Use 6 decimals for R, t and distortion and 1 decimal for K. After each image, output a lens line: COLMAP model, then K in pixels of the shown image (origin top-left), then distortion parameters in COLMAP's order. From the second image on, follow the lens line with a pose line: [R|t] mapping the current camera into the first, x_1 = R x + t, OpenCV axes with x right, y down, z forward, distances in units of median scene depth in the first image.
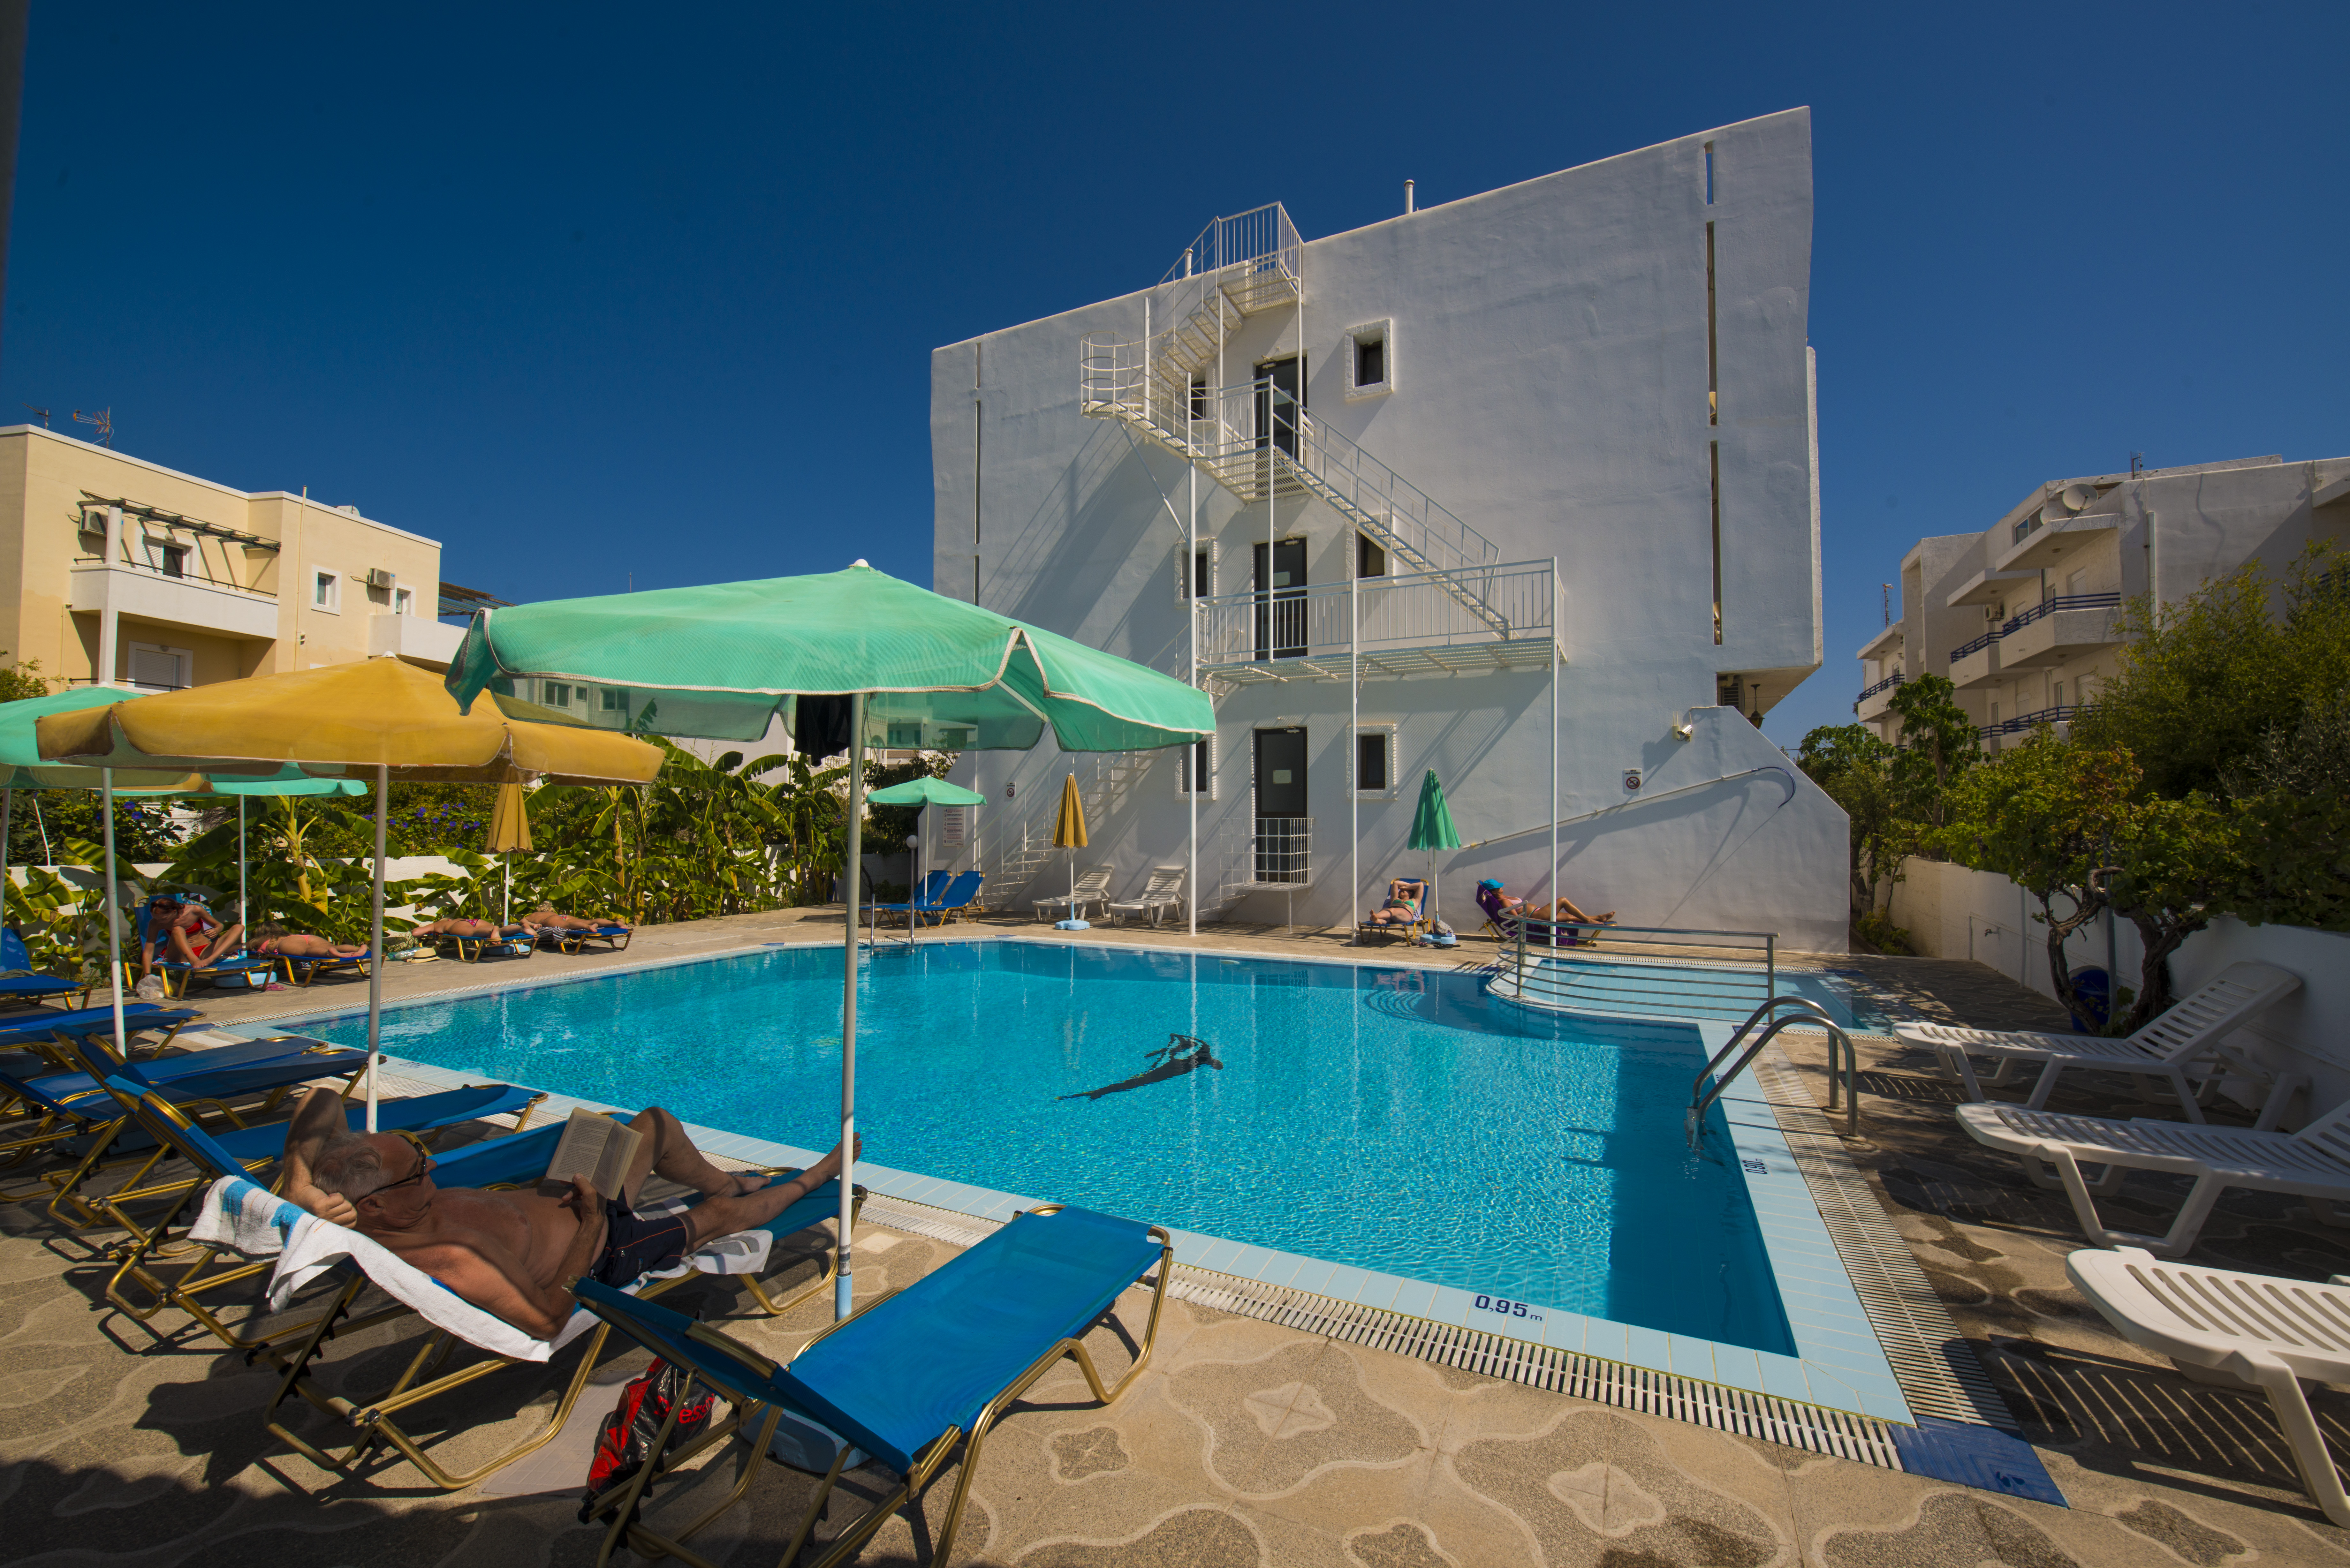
lens RADIAL K [[947.3, 0, 1175.0], [0, 947.3, 784.0], [0, 0, 1]] dist [-0.002458, -0.007224]
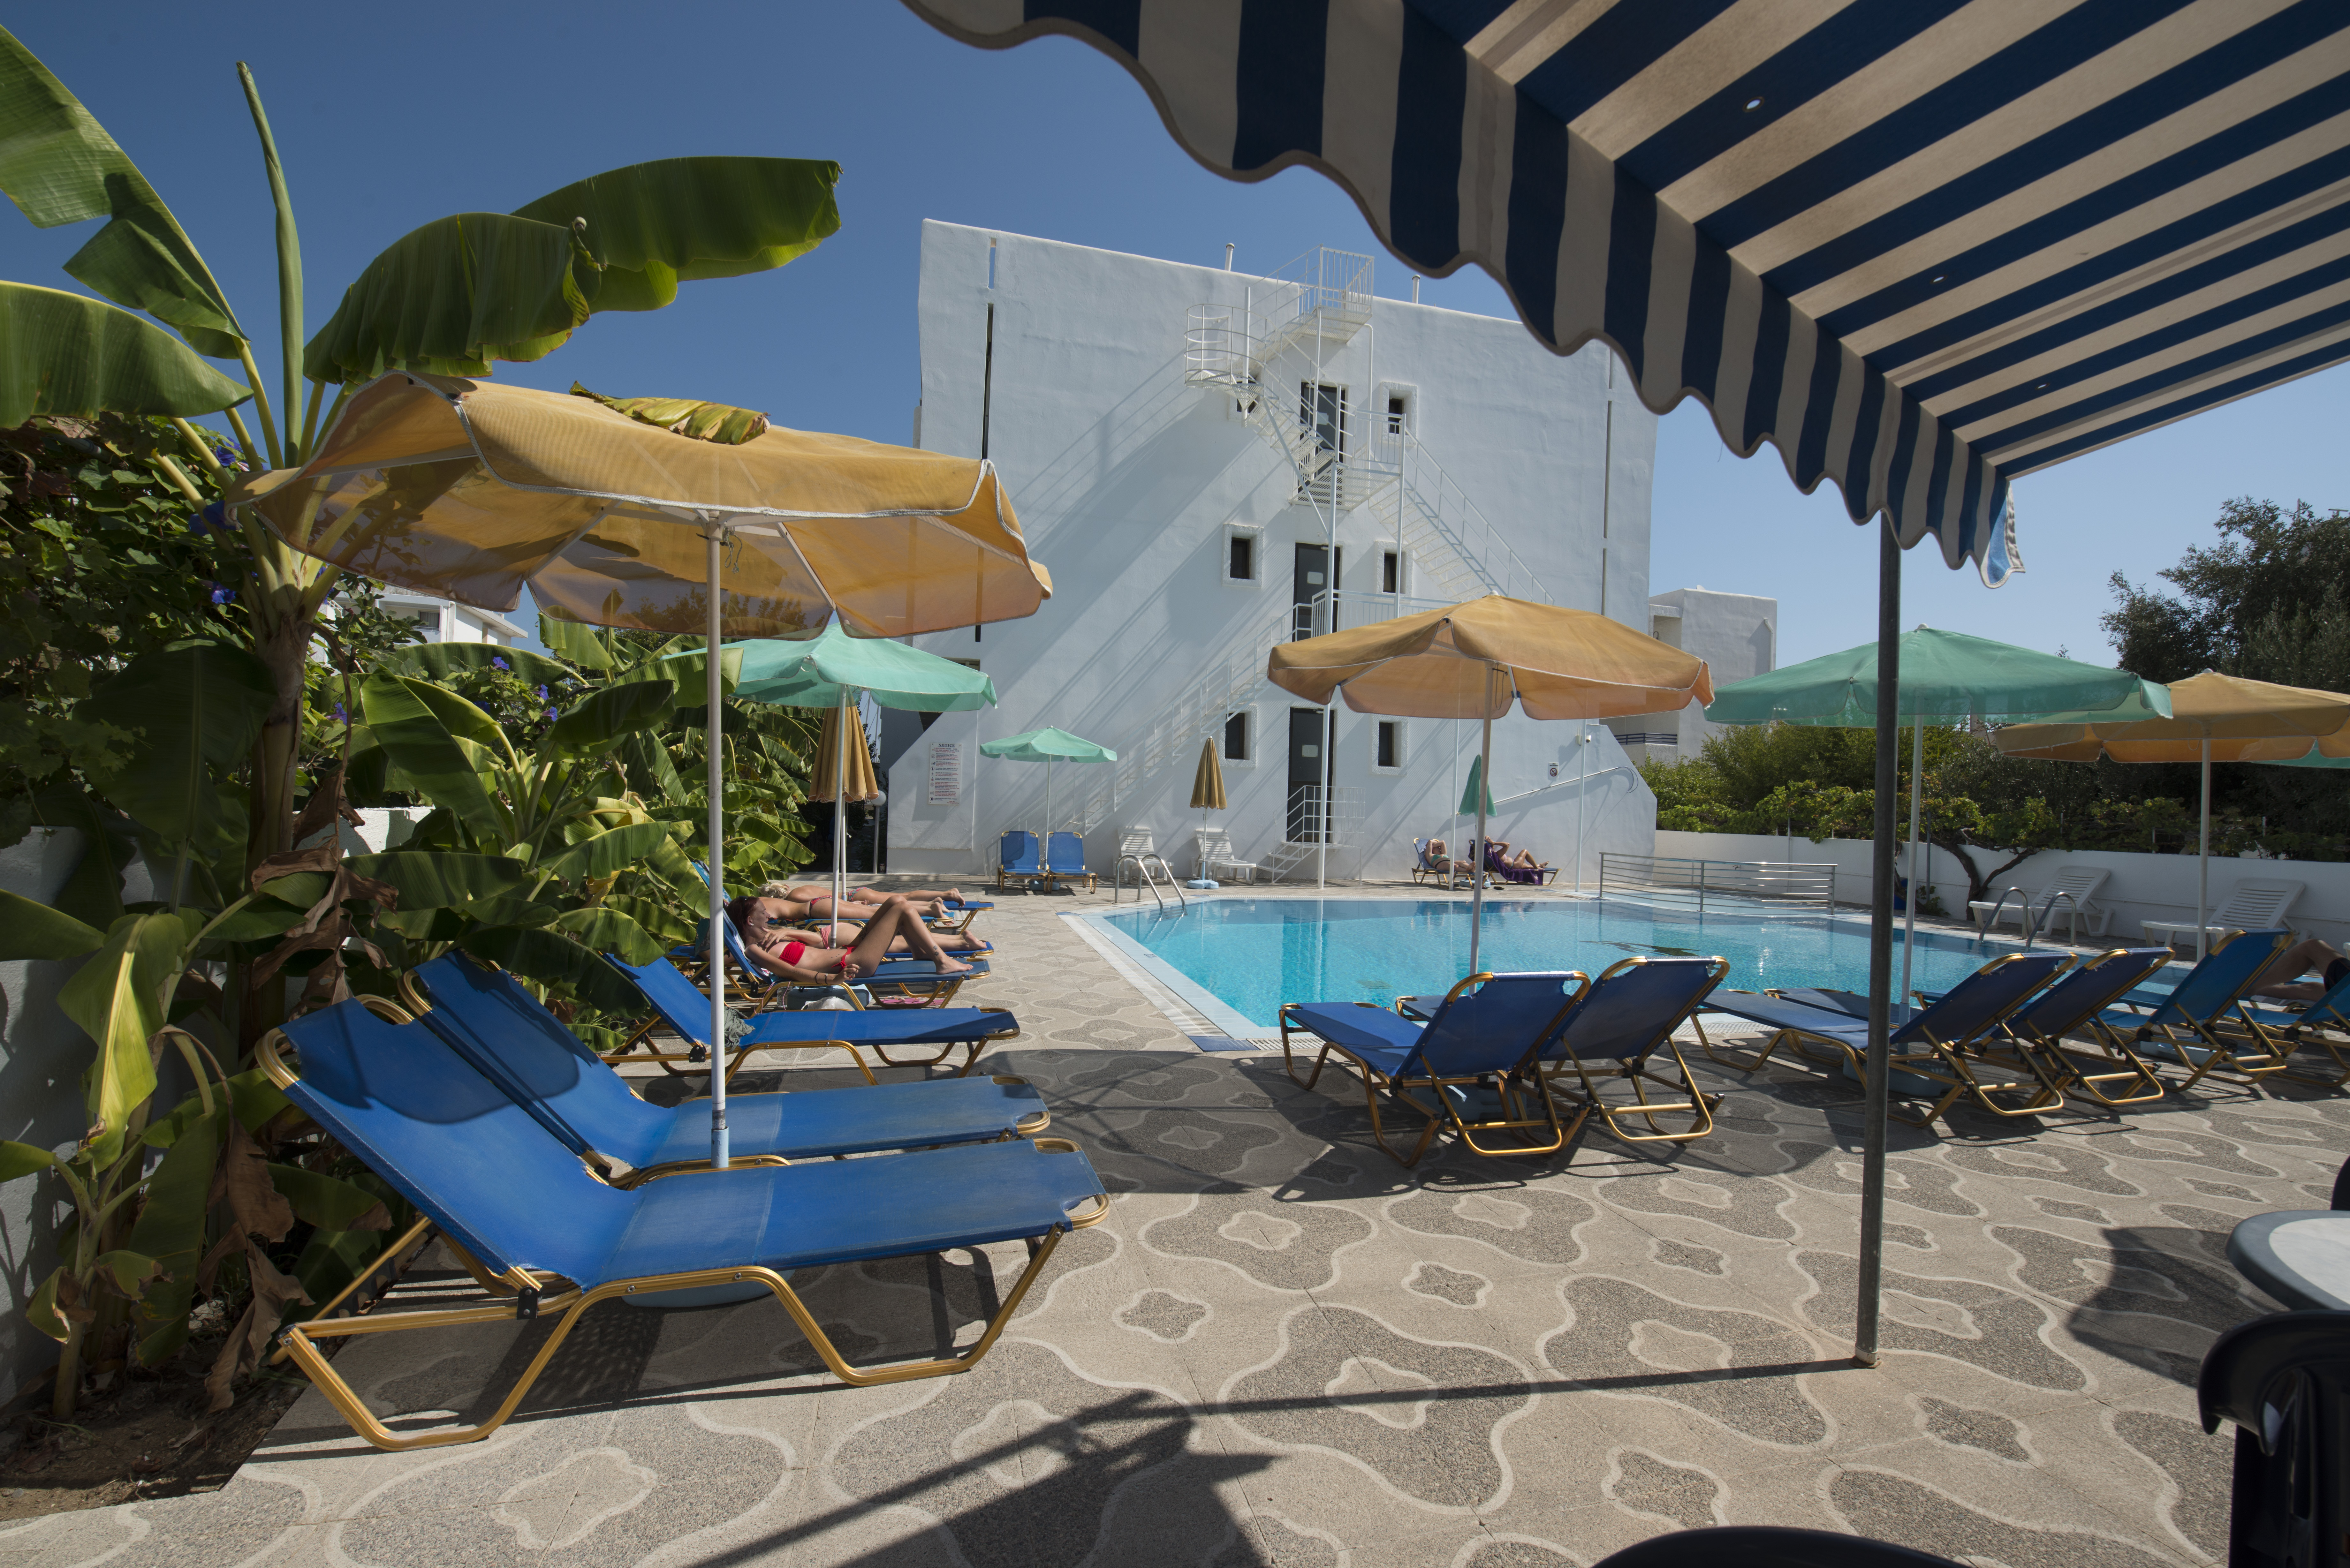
lens RADIAL K [[947.3, 0, 1175.0], [0, 947.3, 784.0], [0, 0, 1]] dist [-0.002458, -0.007224]
pose [[0.758127, 0.037378, 0.651035, -0.797633], [-0.058078, 0.998259, 0.010319, 0.031310], [-0.649515, -0.045634, 0.758978, 0.245639]]
